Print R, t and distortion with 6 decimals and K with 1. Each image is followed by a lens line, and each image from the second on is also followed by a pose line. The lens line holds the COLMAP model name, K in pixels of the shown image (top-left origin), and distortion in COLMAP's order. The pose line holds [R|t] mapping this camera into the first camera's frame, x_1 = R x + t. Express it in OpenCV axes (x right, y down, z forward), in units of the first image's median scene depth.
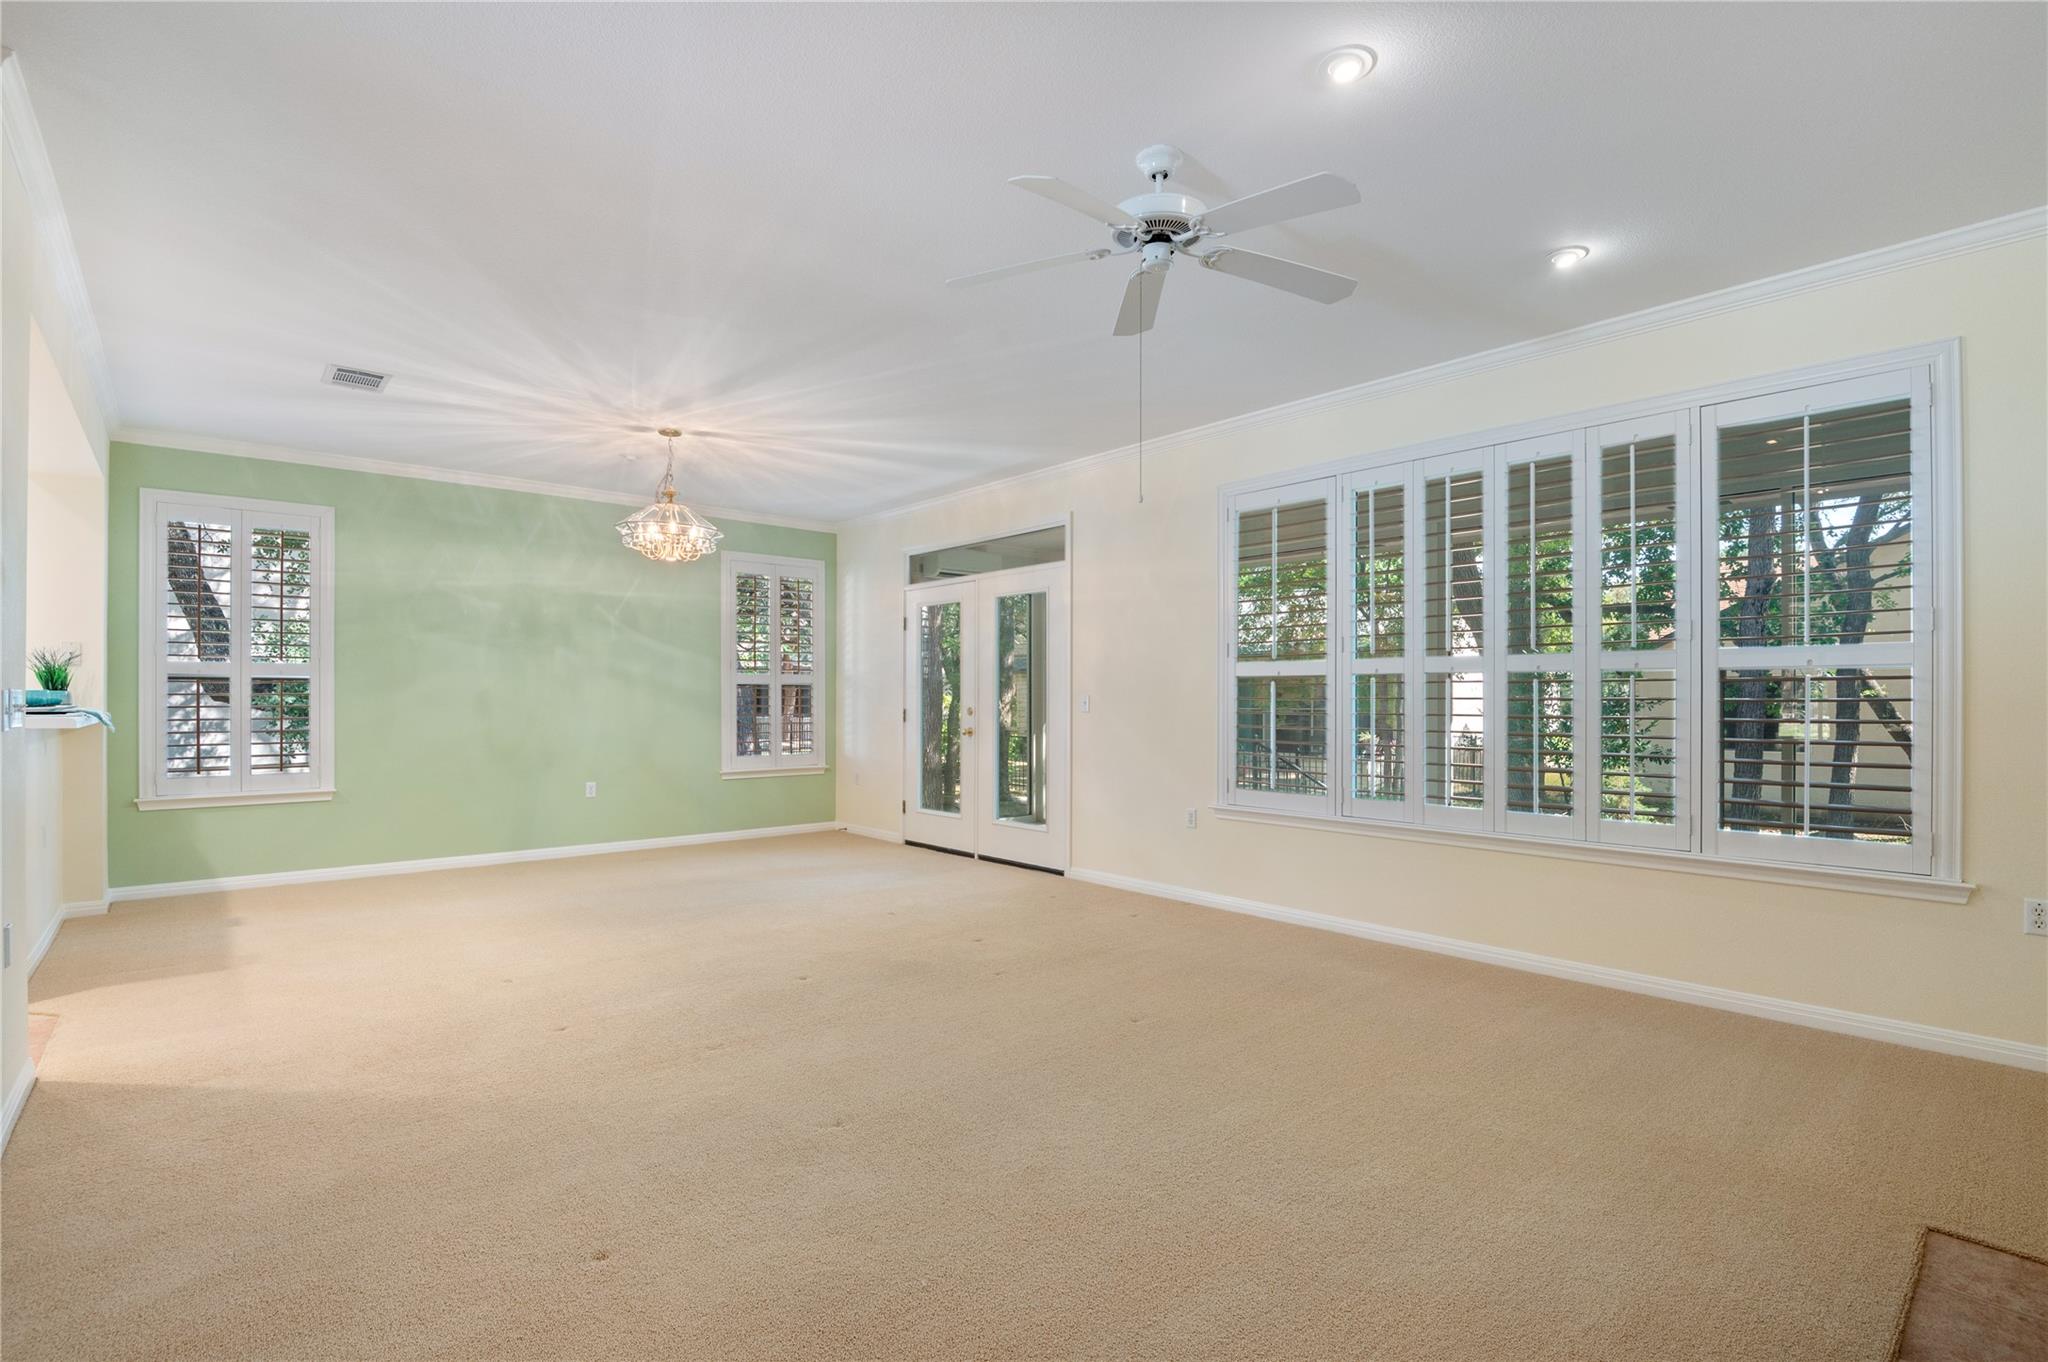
lens RADIAL K [[946.8, 0, 1037.6], [0, 946.8, 695.9], [0, 0, 1]] dist [-0.023627, -0.005151]
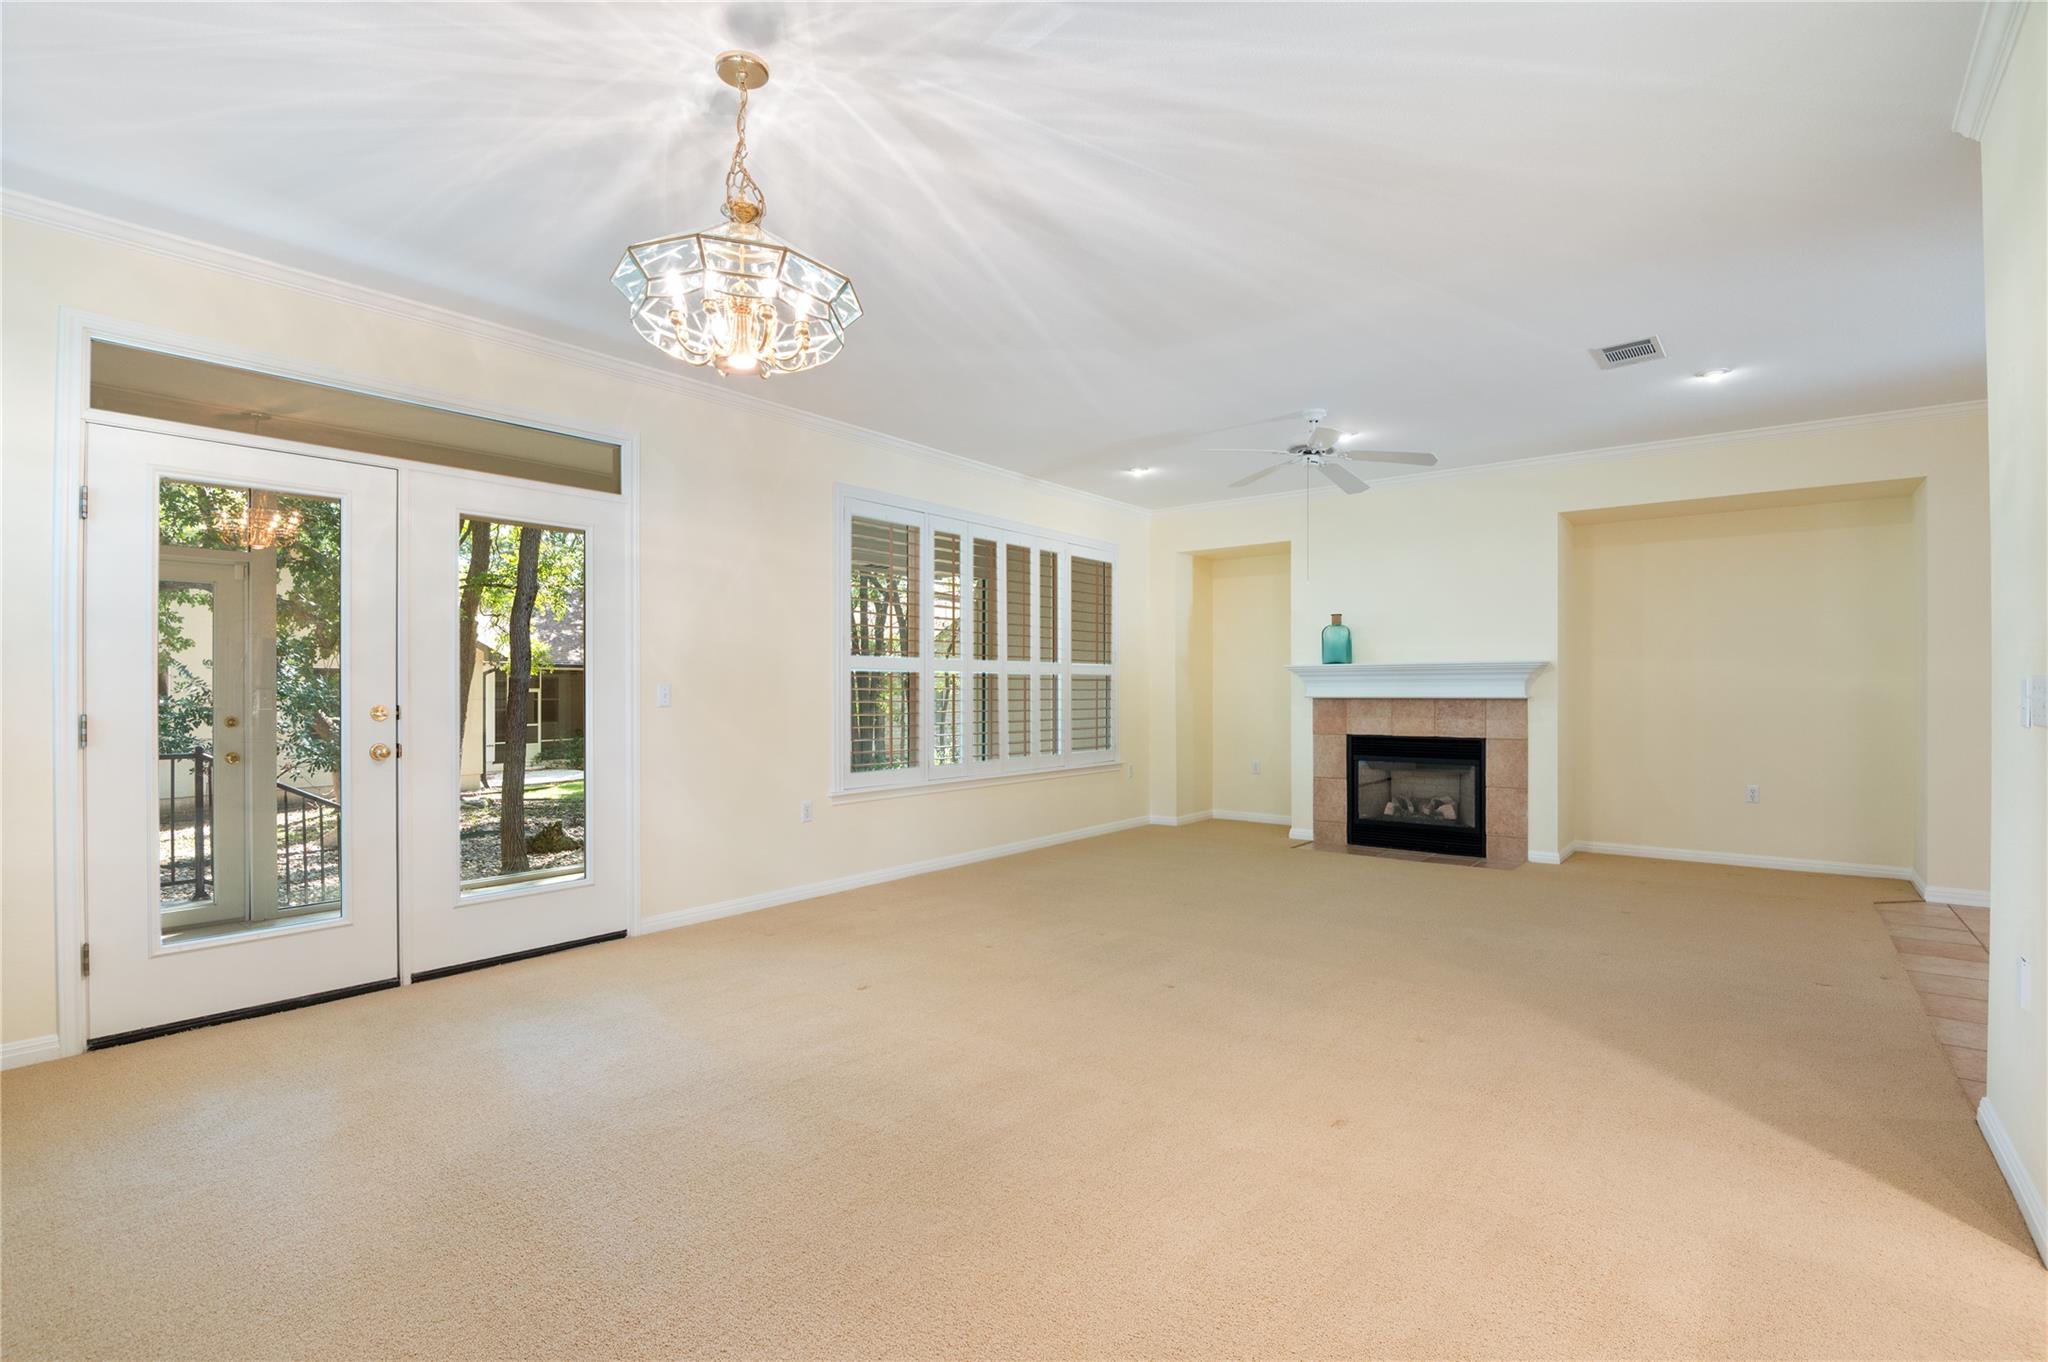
lens RADIAL K [[946.8, 0, 1033.6], [0, 946.8, 690.6], [0, 0, 1]] dist [-0.023627, -0.005151]
pose [[-0.175570, -0.003872, 0.984459, -0.731580], [-0.005058, 0.999983, 0.003031, -0.000203], [-0.984454, -0.004447, -0.175586, 0.828740]]
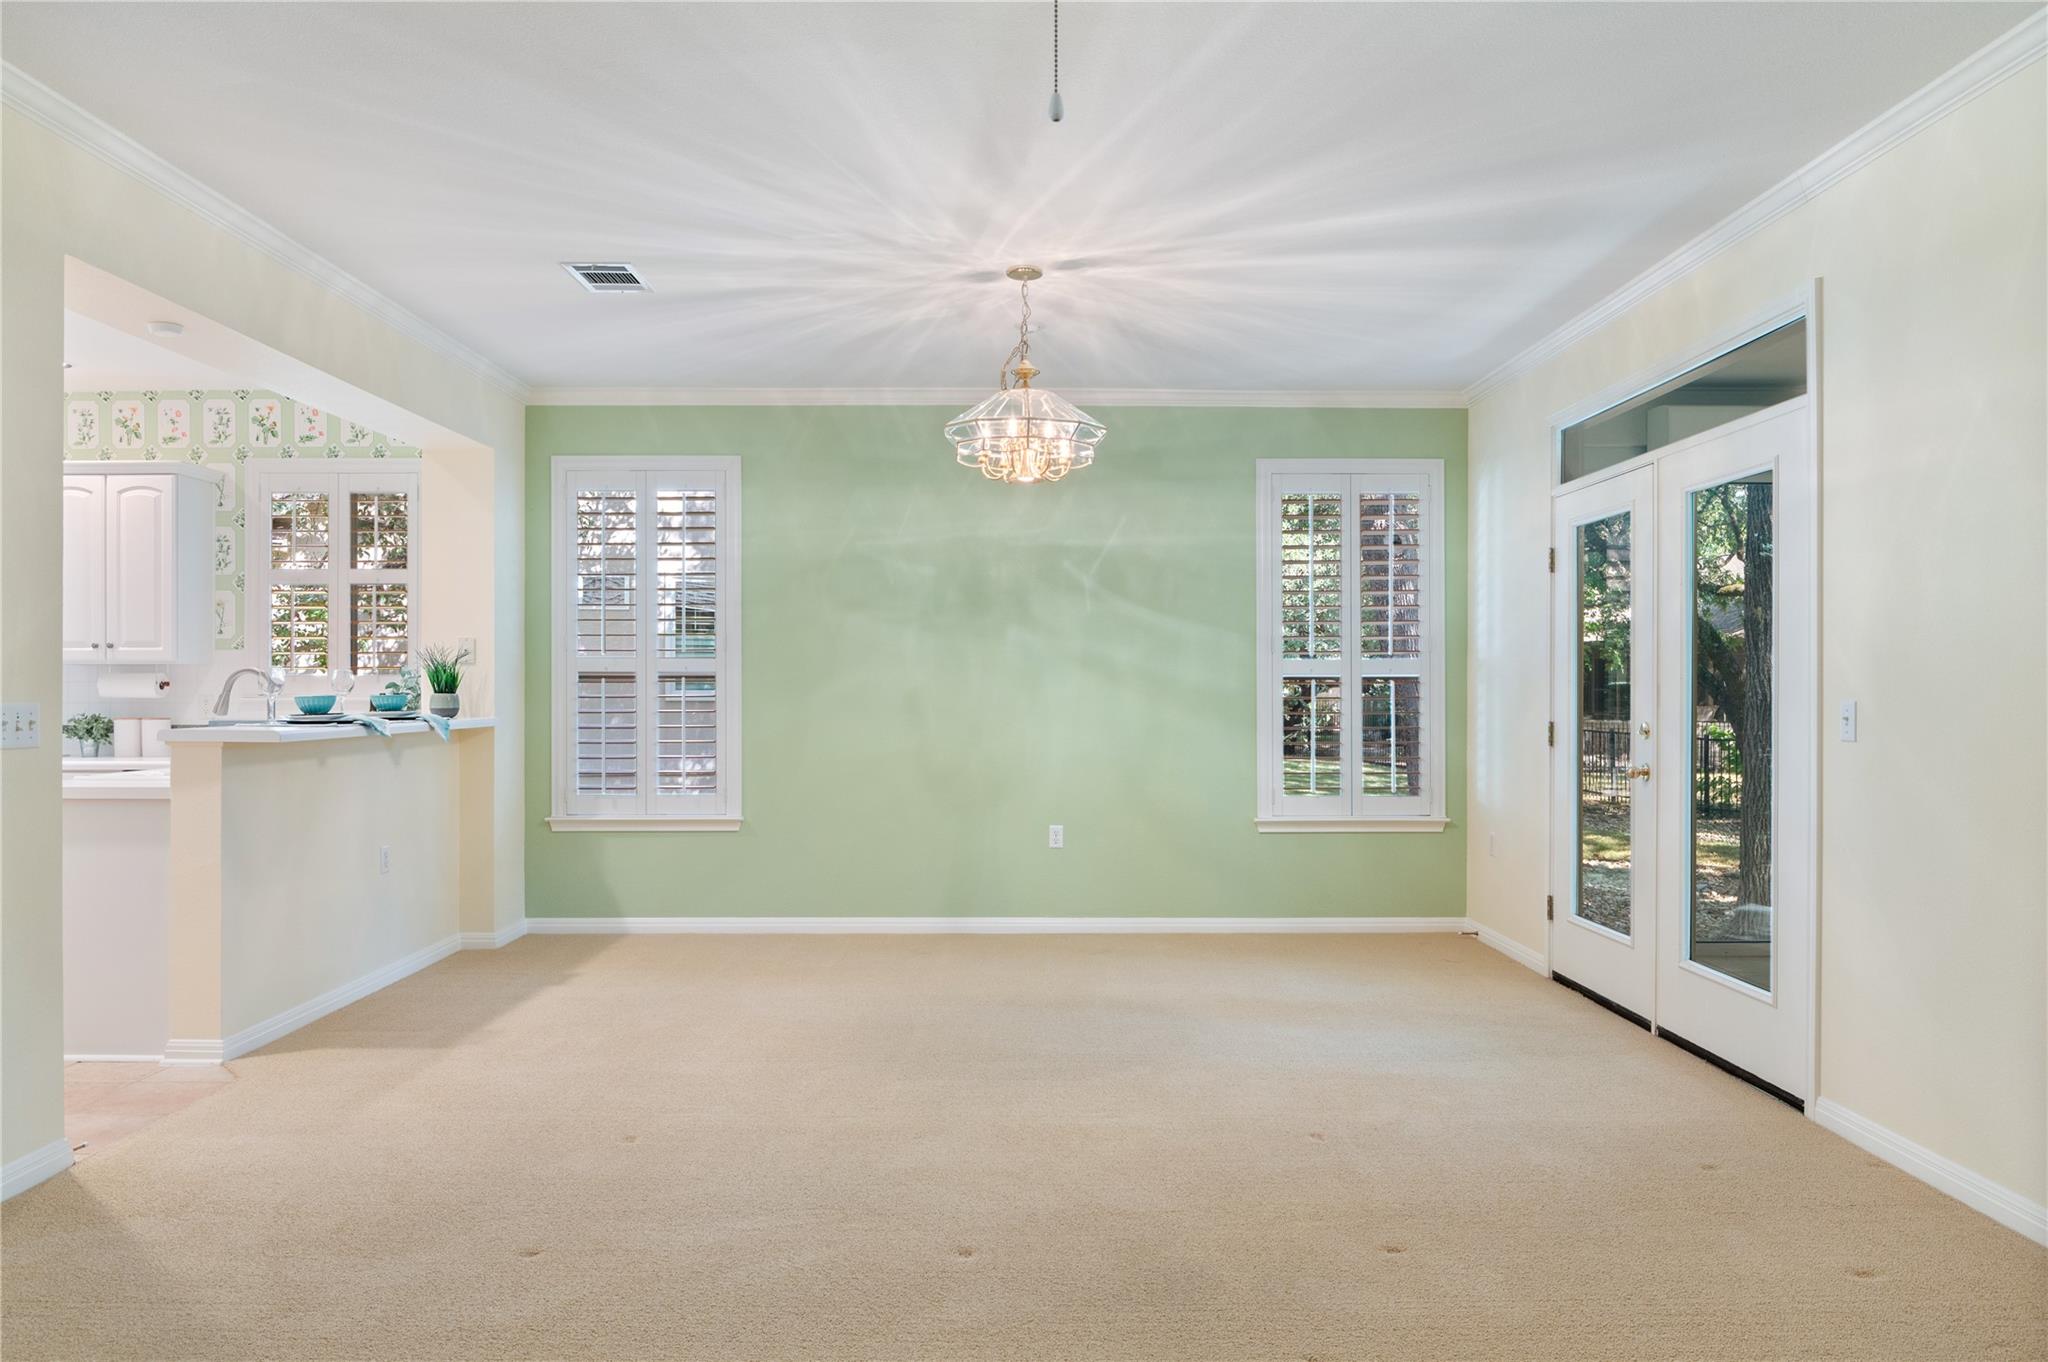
lens RADIAL K [[1367.6, 0, 1028.0], [0, 1367.6, 687.5], [0, 0, 1]] dist [-0.007631, -0.004388]
pose [[0.749430, -0.001116, -0.662082, 0.178040], [0.002773, 0.999995, 0.001454, -0.009133], [0.662078, -0.002926, 0.749430, 0.291554]]
